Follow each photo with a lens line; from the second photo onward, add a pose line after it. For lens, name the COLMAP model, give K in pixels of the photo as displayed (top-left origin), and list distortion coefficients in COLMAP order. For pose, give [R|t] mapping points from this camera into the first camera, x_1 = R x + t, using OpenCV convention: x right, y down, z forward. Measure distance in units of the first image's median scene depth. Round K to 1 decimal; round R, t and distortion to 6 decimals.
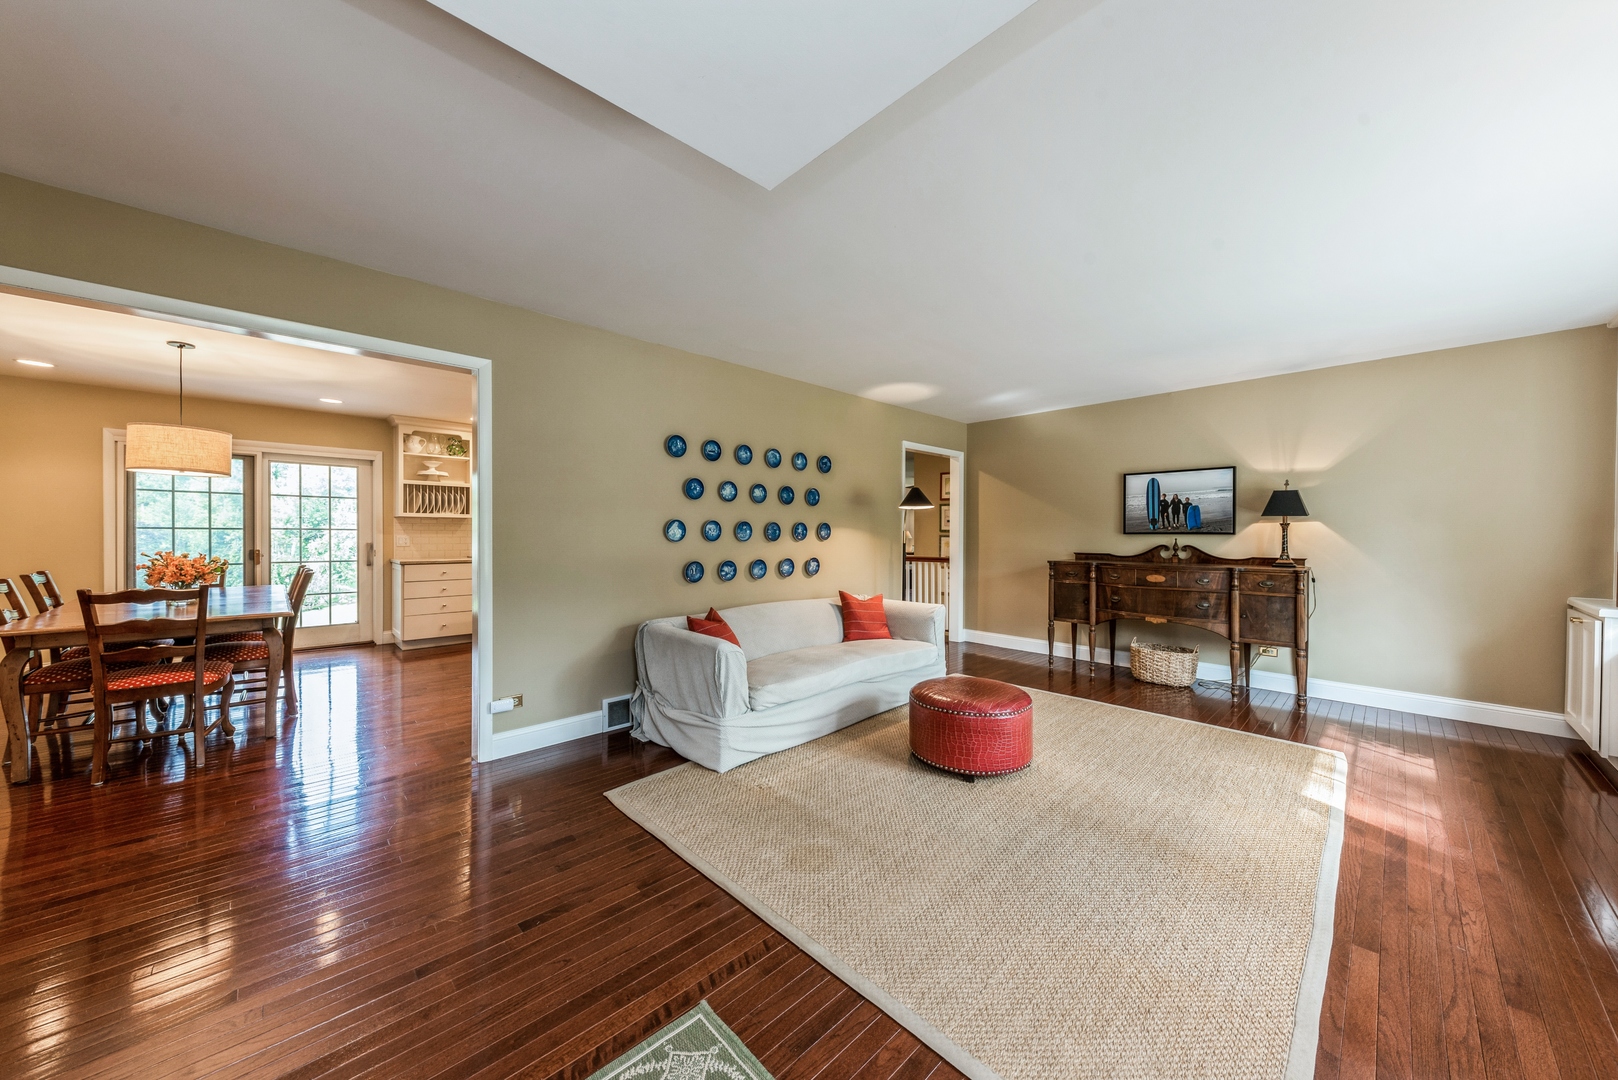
lens RADIAL K [[565.3, 0, 809.0], [0, 565.3, 540.0], [0, 0, 1]] dist [0.000022, -0.000081]
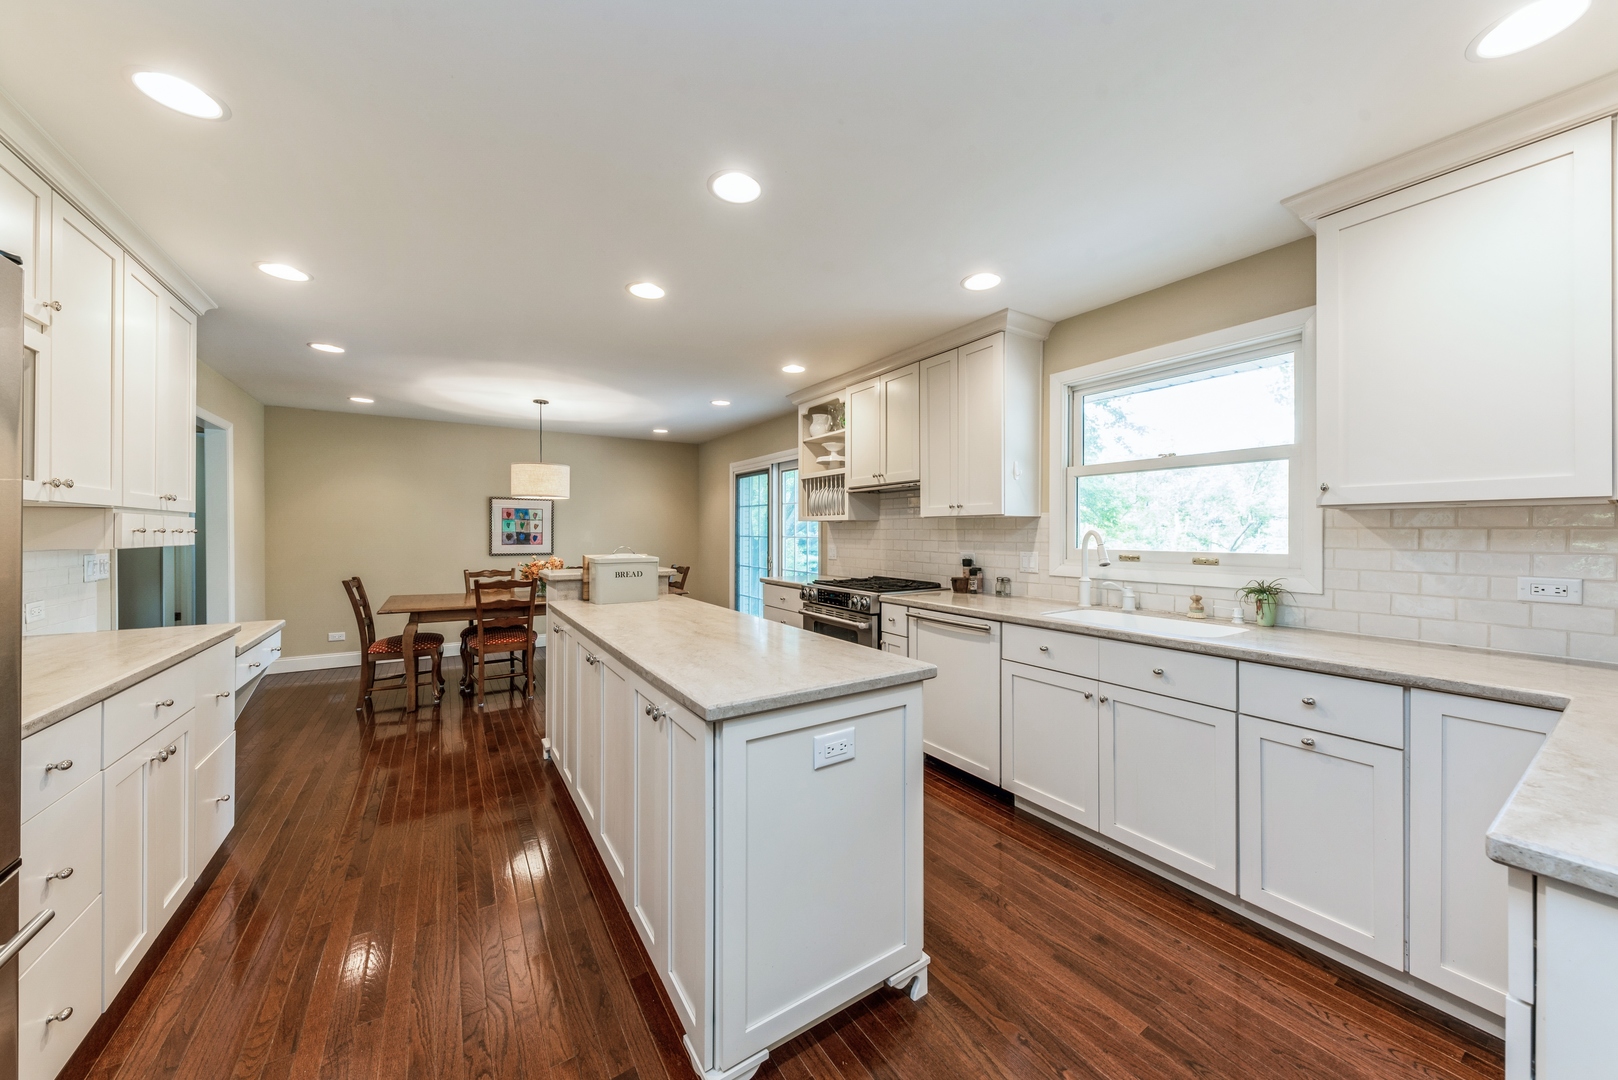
lens RADIAL K [[565.3, 0, 809.0], [0, 565.3, 540.0], [0, 0, 1]] dist [0.000022, -0.000081]
pose [[-0.191606, 0.011177, -0.981408, 0.039302], [-0.006361, 0.999900, 0.012630, -0.025478], [0.981451, 0.008663, -0.191515, 1.130729]]
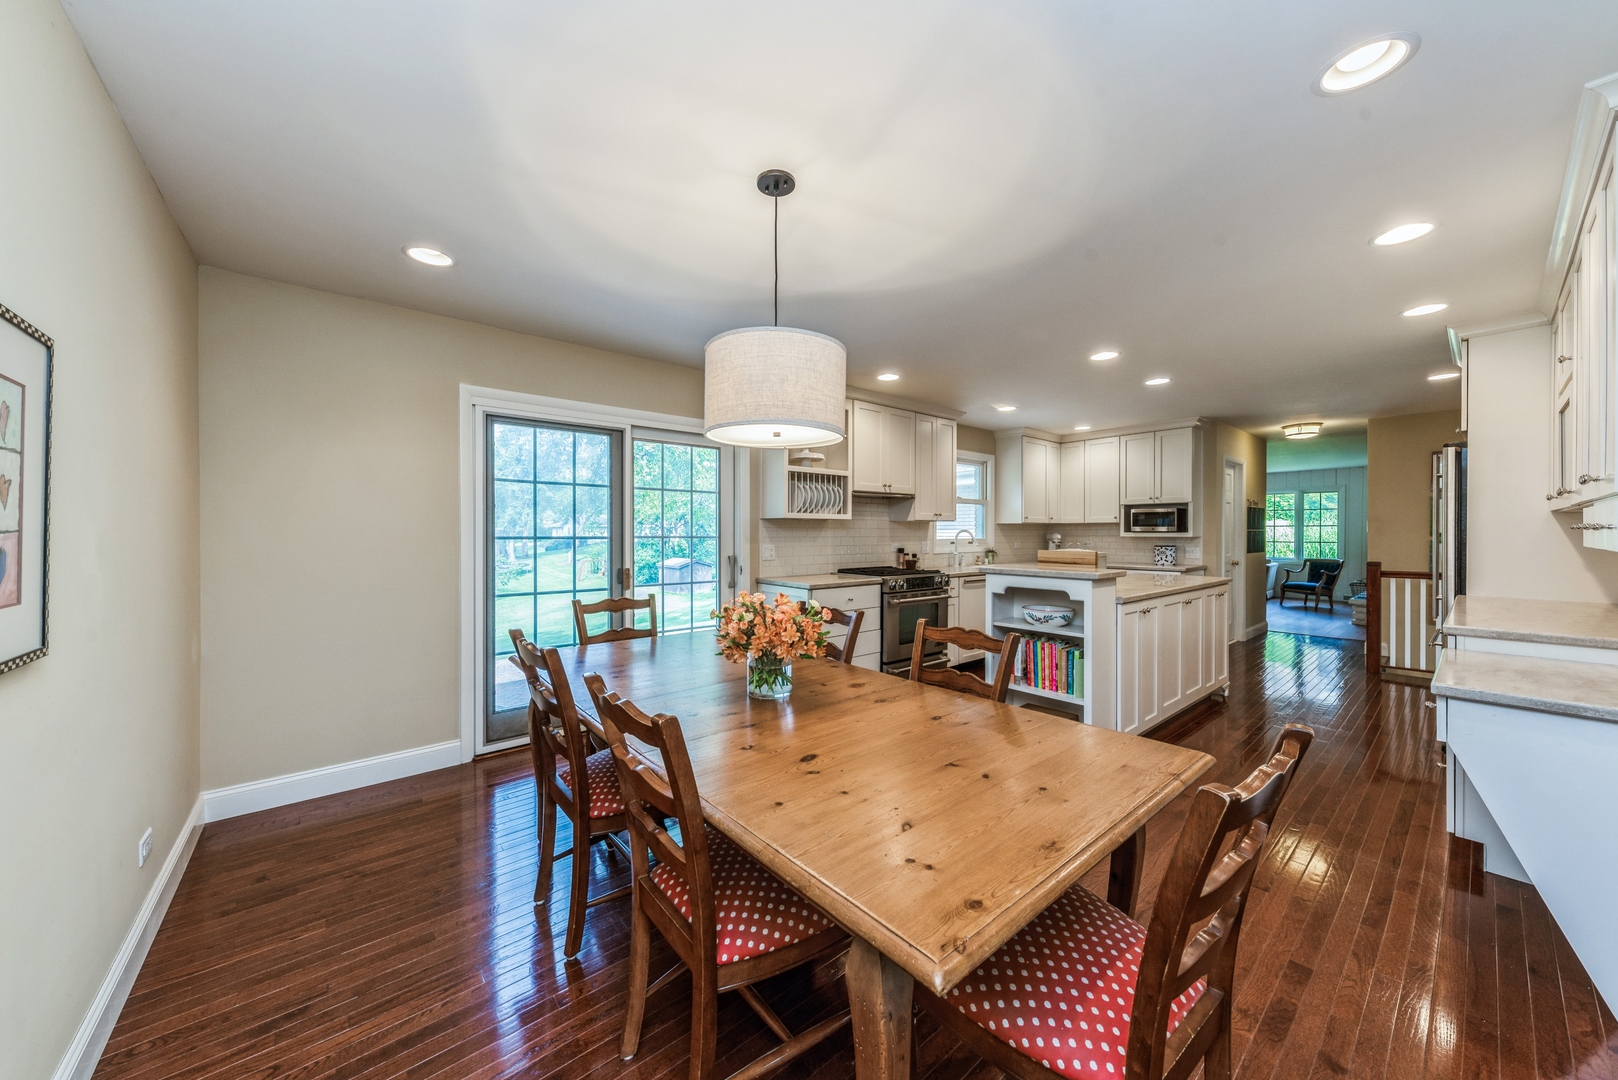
lens RADIAL K [[565.3, 0, 809.0], [0, 565.3, 540.0], [0, 0, 1]] dist [0.000022, -0.000081]
pose [[0.996951, -0.000757, -0.078021, -0.626422], [0.001325, 0.999973, 0.007235, -0.019154], [0.078014, -0.007317, 0.996925, 0.302876]]
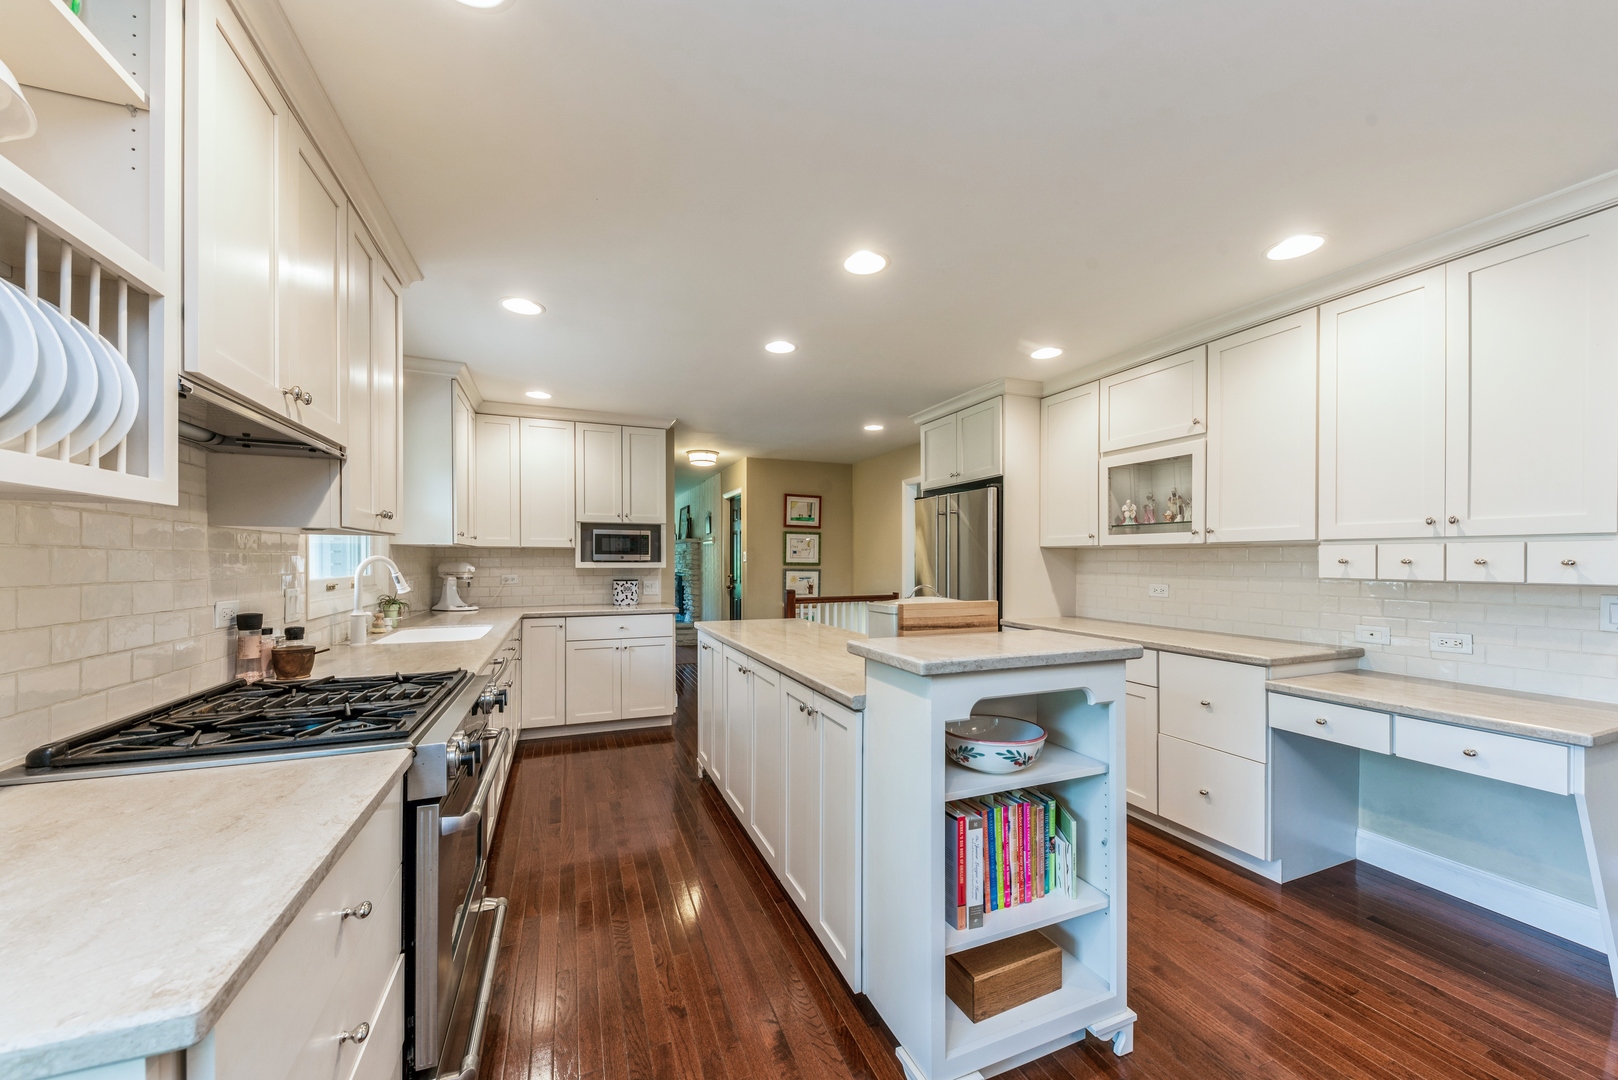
lens RADIAL K [[588.4, 0, 810.9], [0, 588.4, 560.9], [0, 0, 1]] dist [-0.000202, 0.000019]
pose [[0.370181, 0.000550, 0.928960, -0.714374], [0.001921, 0.999997, -0.001358, -0.024659], [-0.928958, 0.002288, 0.370179, 0.822516]]
